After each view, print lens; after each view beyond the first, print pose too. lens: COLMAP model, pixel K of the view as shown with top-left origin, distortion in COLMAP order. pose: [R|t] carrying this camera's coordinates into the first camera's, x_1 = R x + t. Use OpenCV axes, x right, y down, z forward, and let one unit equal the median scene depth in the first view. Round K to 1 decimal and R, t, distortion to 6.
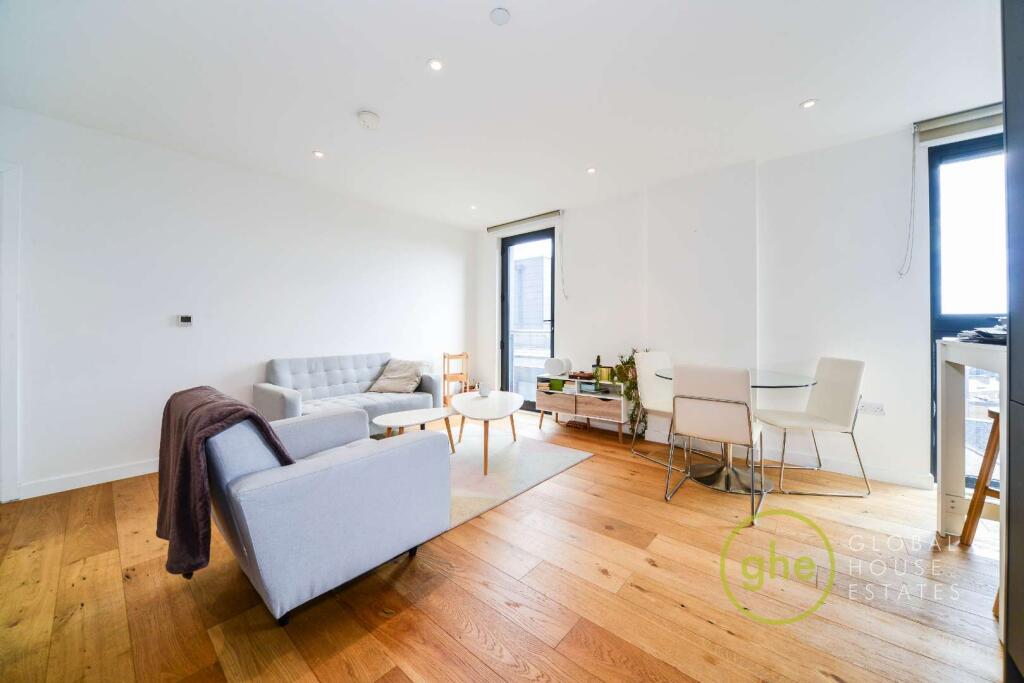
lens RADIAL K [[364.2, 0, 512.0], [0, 364.2, 341.5], [0, 0, 1]] dist [-0.000008, -0.000002]
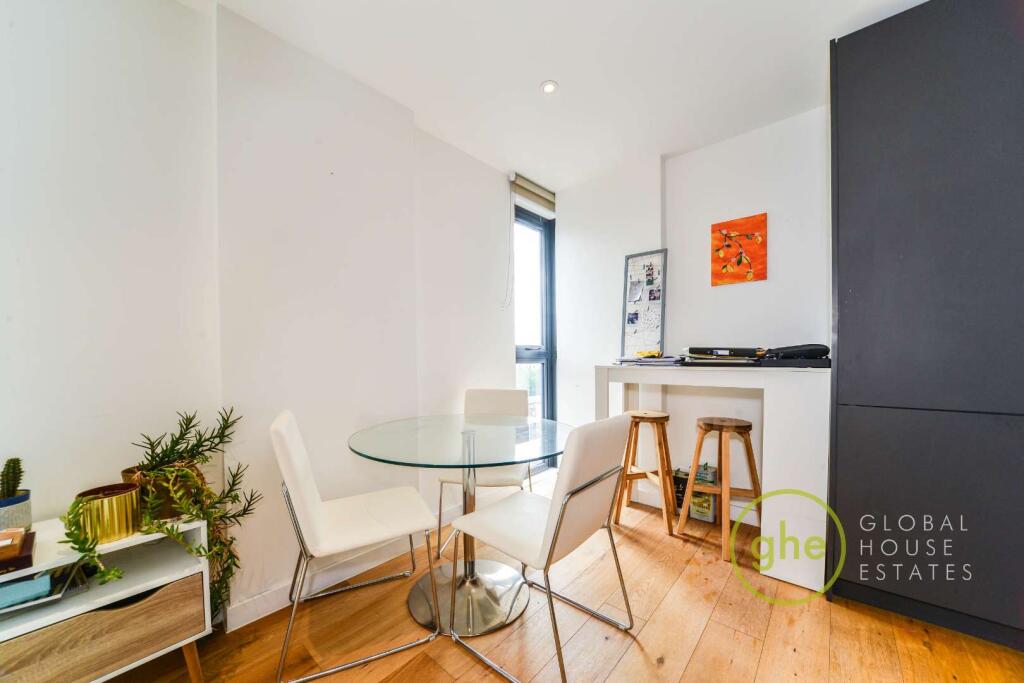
lens RADIAL K [[364.8, 0, 512.4], [0, 364.8, 359.5], [0, 0, 1]] dist [-0.000208, -0.000033]
pose [[0.015509, -0.022283, 0.999631, -0.041608], [0.017595, 0.999603, 0.022009, -0.048383], [-0.999725, 0.017247, 0.015894, 0.813894]]
